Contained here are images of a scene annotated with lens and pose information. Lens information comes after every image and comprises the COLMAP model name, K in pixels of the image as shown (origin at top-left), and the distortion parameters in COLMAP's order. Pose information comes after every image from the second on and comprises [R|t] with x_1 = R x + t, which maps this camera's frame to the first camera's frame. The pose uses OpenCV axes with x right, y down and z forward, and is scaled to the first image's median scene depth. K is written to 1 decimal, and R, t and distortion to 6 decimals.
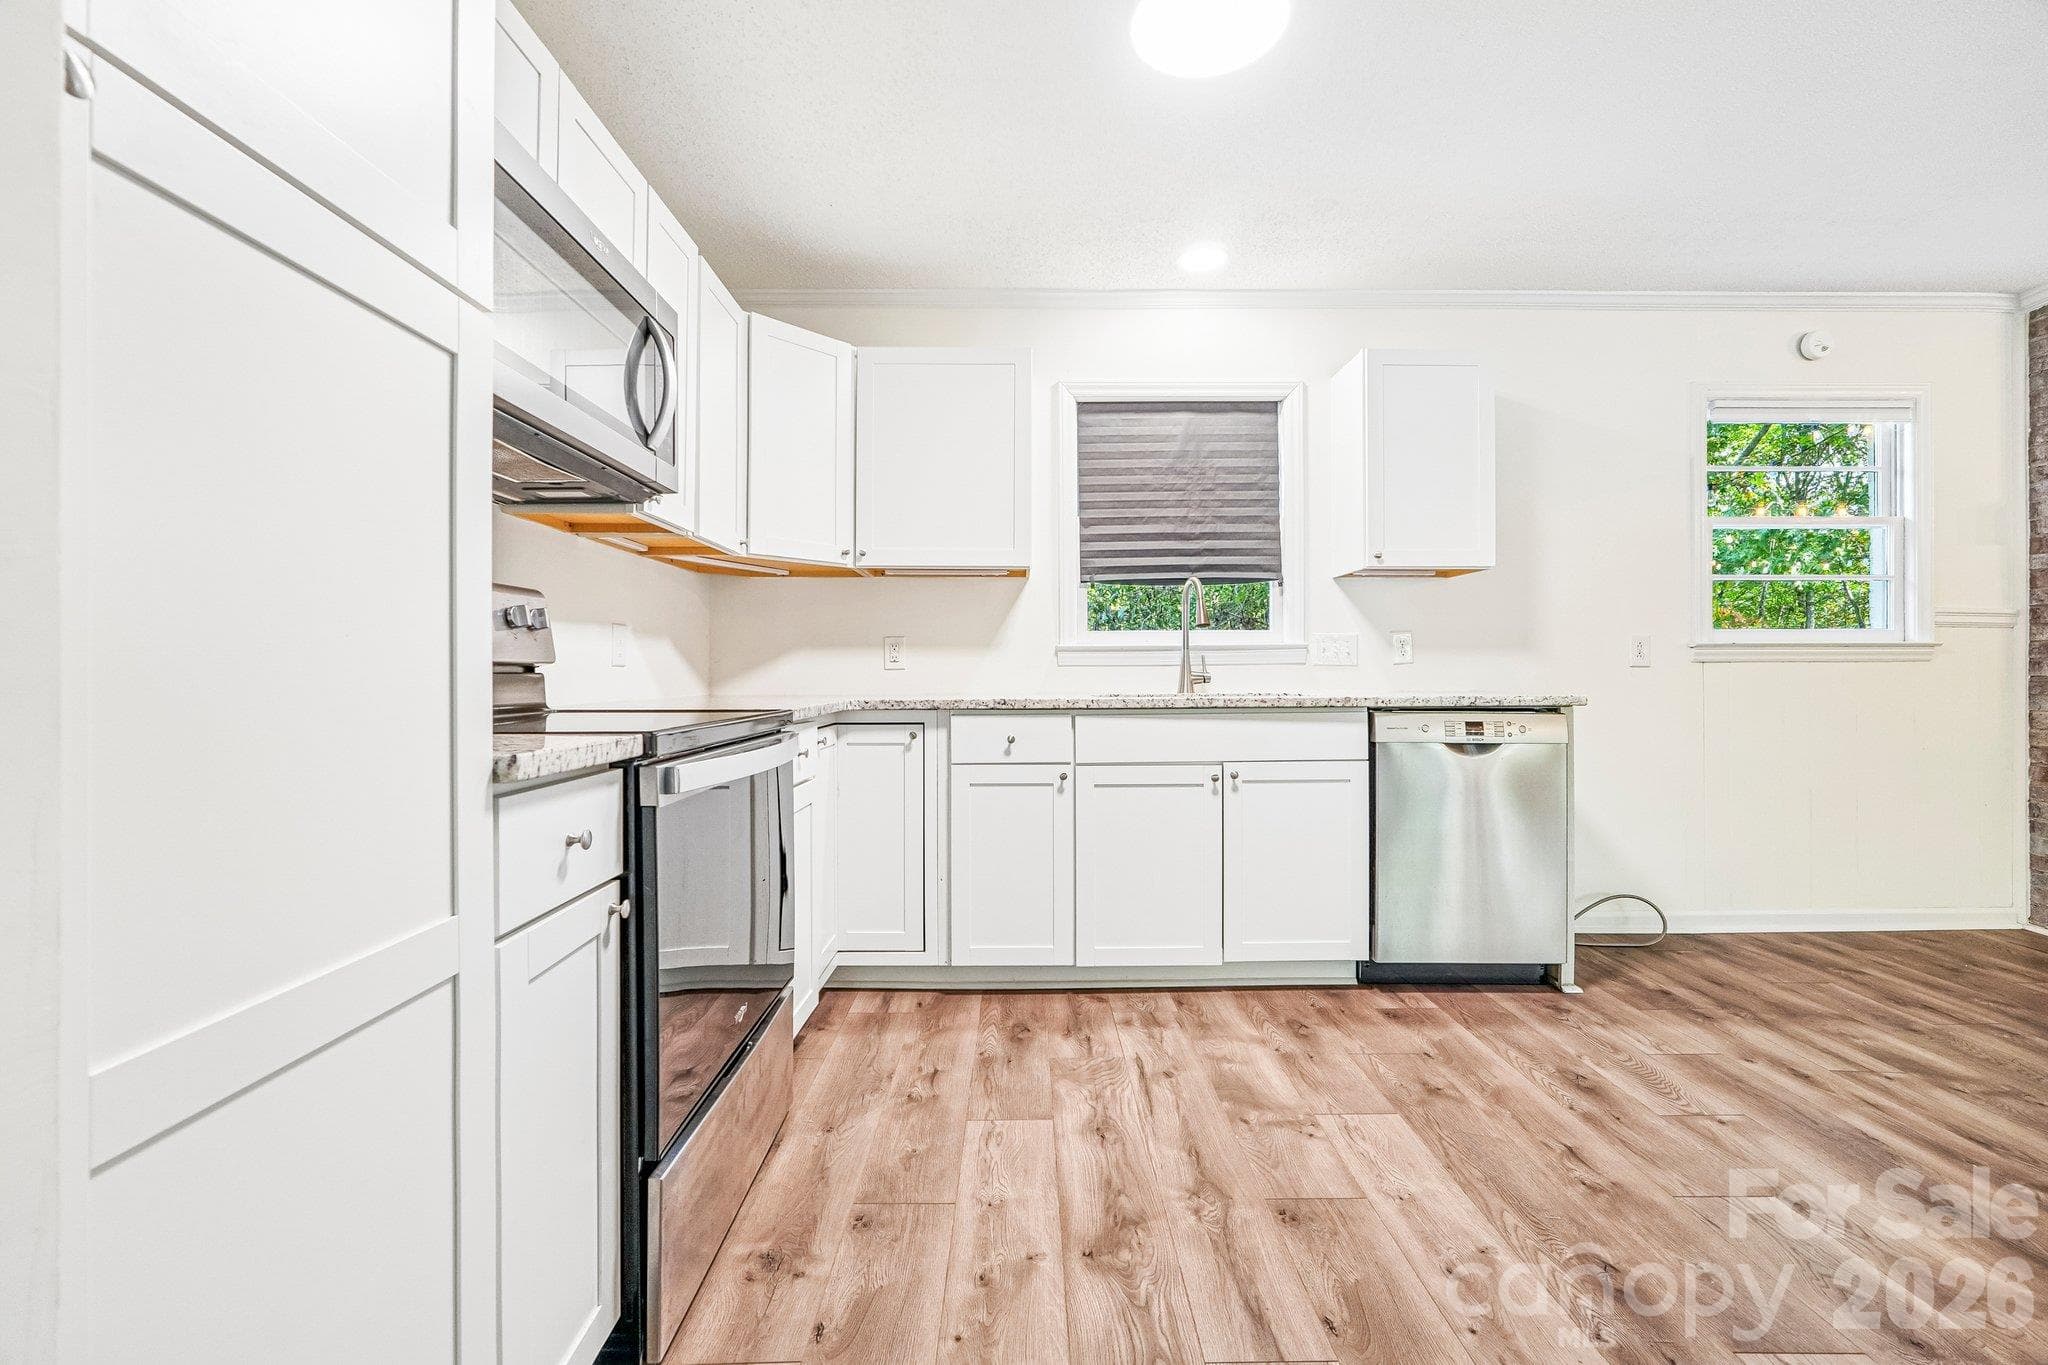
lens RADIAL K [[876.5, 0, 1028.6], [0, 876.5, 684.4], [0, 0, 1]] dist [-0.001179, -0.000462]
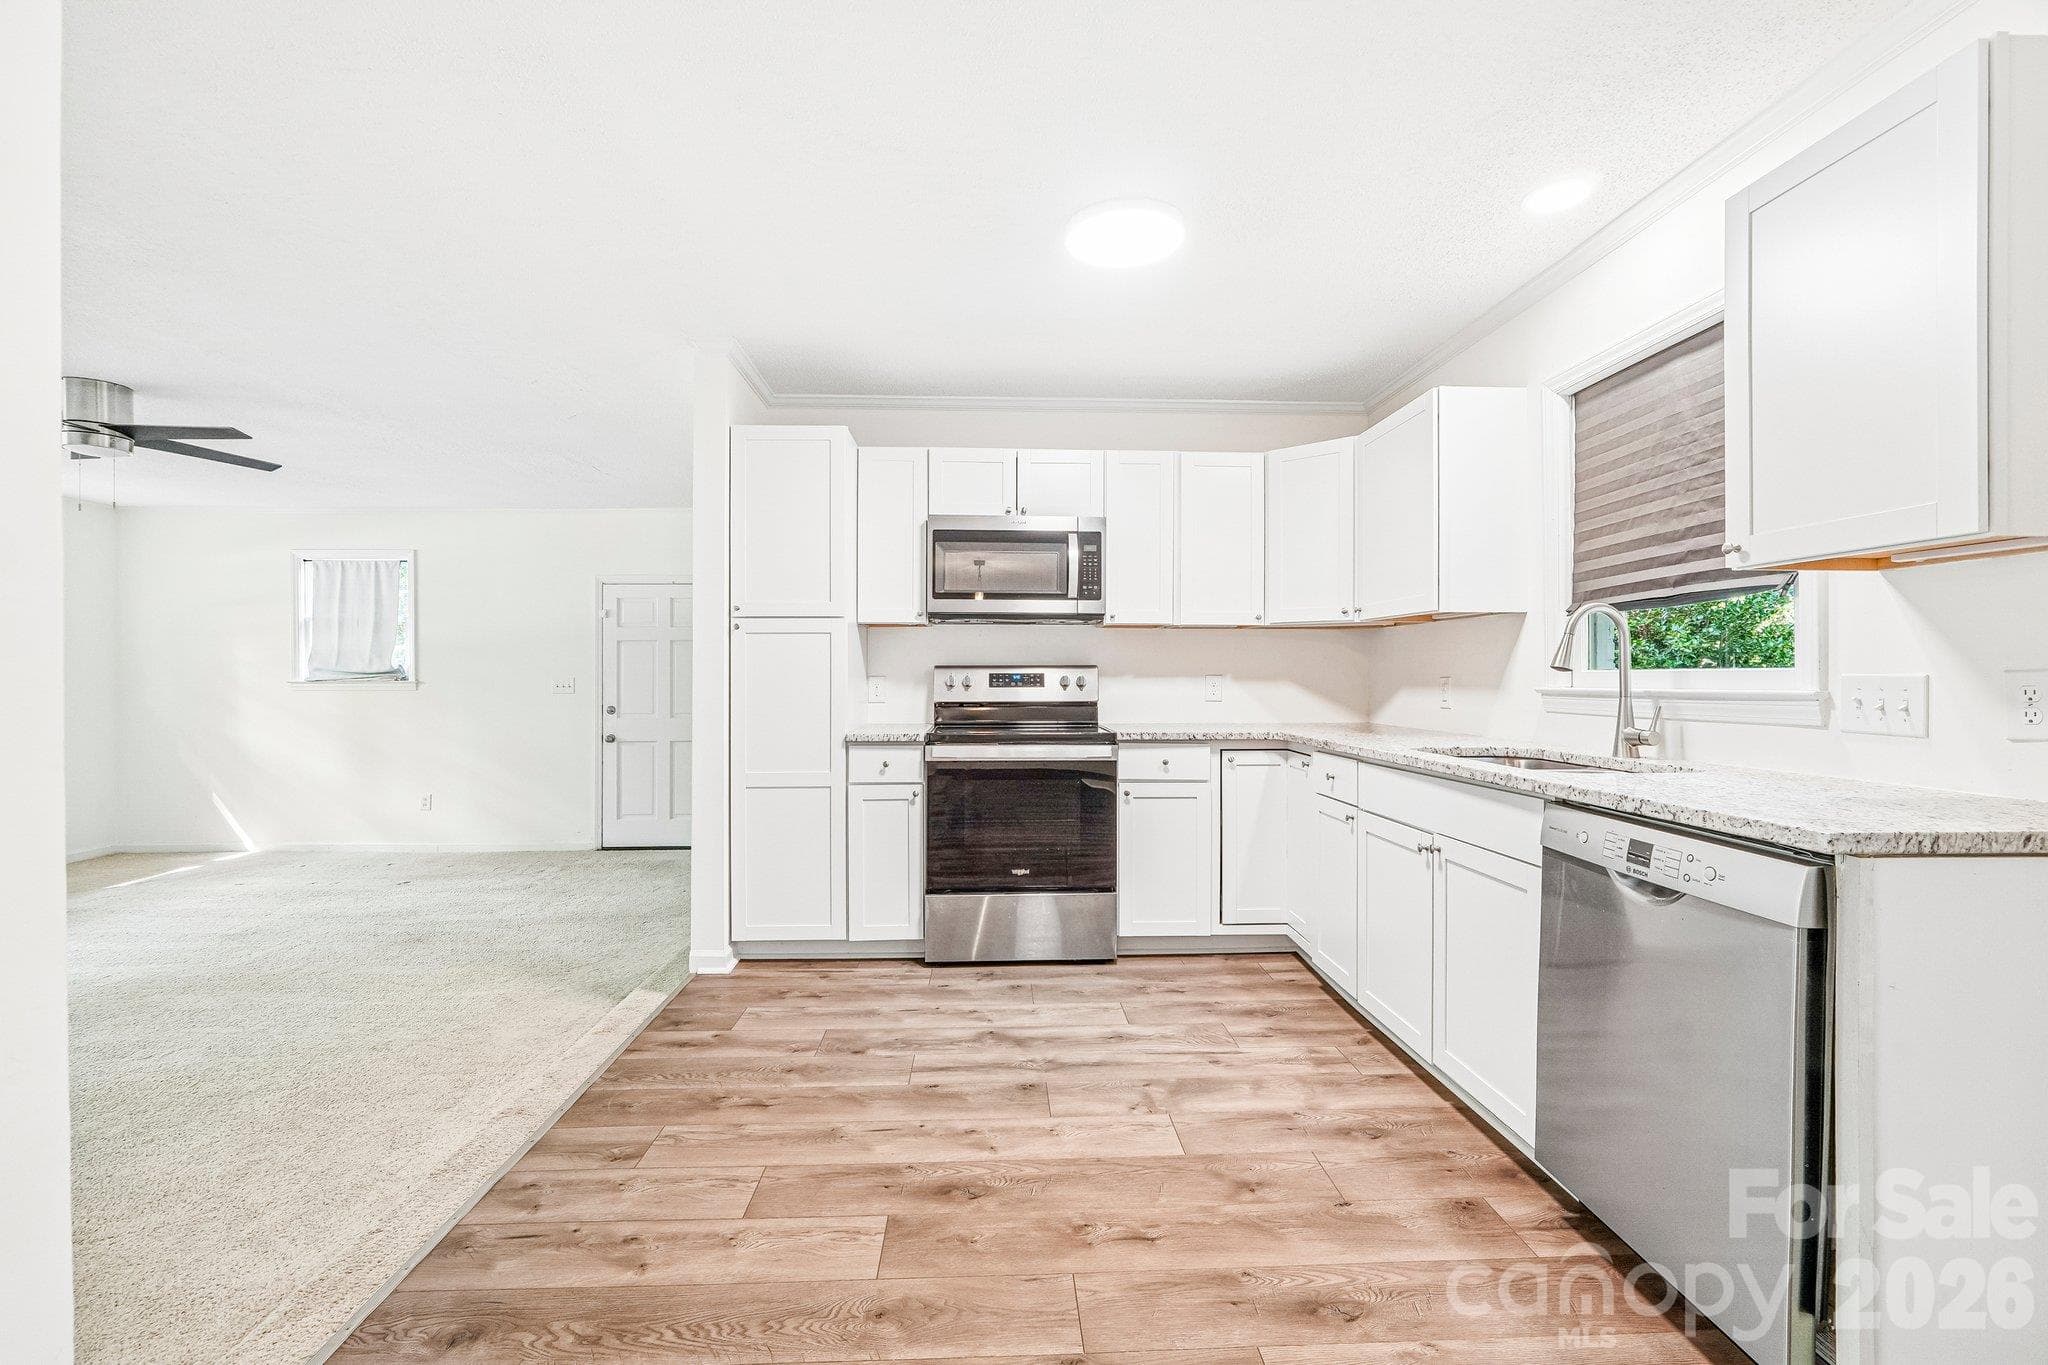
lens RADIAL K [[876.5, 0, 1012.5], [0, 876.5, 673.6], [0, 0, 1]] dist [-0.001179, -0.000462]
pose [[0.007617, -0.001003, -0.999970, 1.191392], [-0.007038, 0.999975, -0.001057, -0.072155], [0.999946, 0.007045, 0.007609, 0.626078]]
